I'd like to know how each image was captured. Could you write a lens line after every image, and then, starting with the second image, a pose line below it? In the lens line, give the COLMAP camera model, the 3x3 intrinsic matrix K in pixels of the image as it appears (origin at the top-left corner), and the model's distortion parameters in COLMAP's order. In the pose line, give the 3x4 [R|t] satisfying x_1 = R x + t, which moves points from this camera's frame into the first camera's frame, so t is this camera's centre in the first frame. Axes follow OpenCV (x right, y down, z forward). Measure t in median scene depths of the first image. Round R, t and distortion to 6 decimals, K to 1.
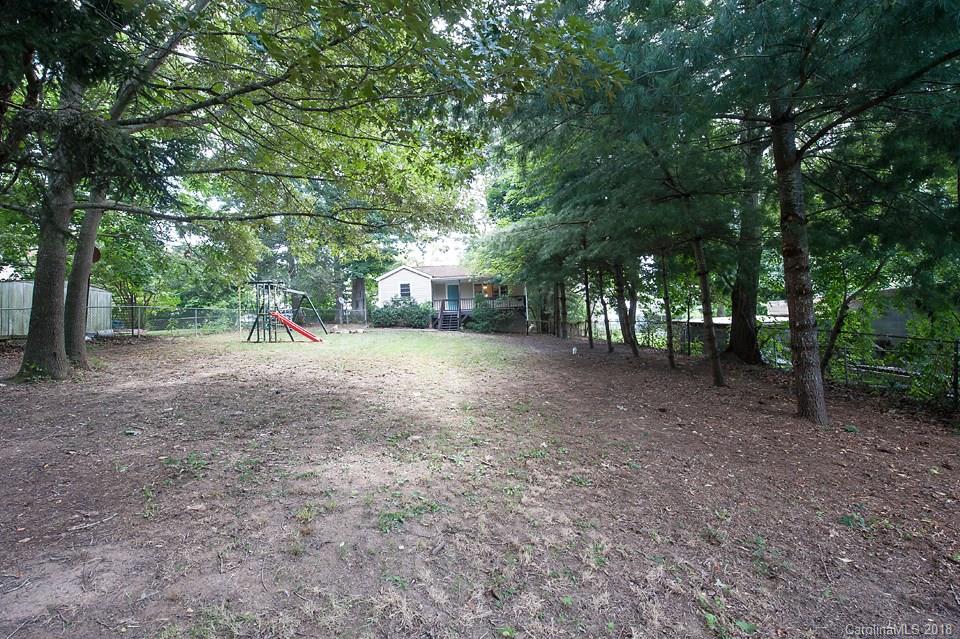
lens RADIAL K [[382.8, 0, 478.2], [0, 382.8, 318.9], [0, 0, 1]] dist [-0.015716, -0.003105]
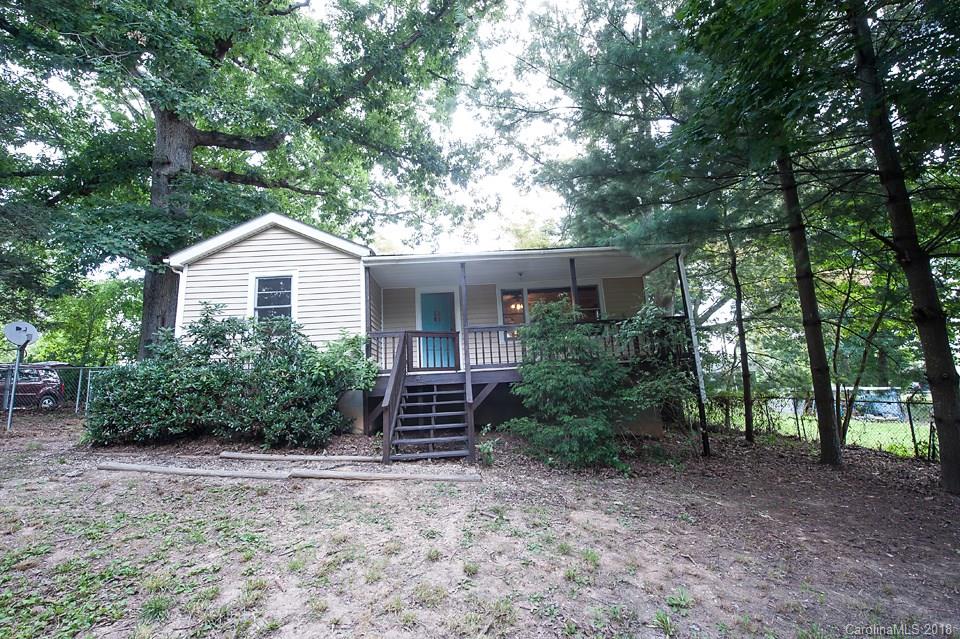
lens RADIAL K [[396.7, 0, 480.0], [0, 396.7, 319.5], [0, 0, 1]] dist [-0.020271, -0.000083]
pose [[0.991973, 0.016796, 0.125329, -0.073809], [0.000629, 0.990472, -0.137714, -0.018495], [-0.126448, 0.136687, 0.982511, 0.696165]]
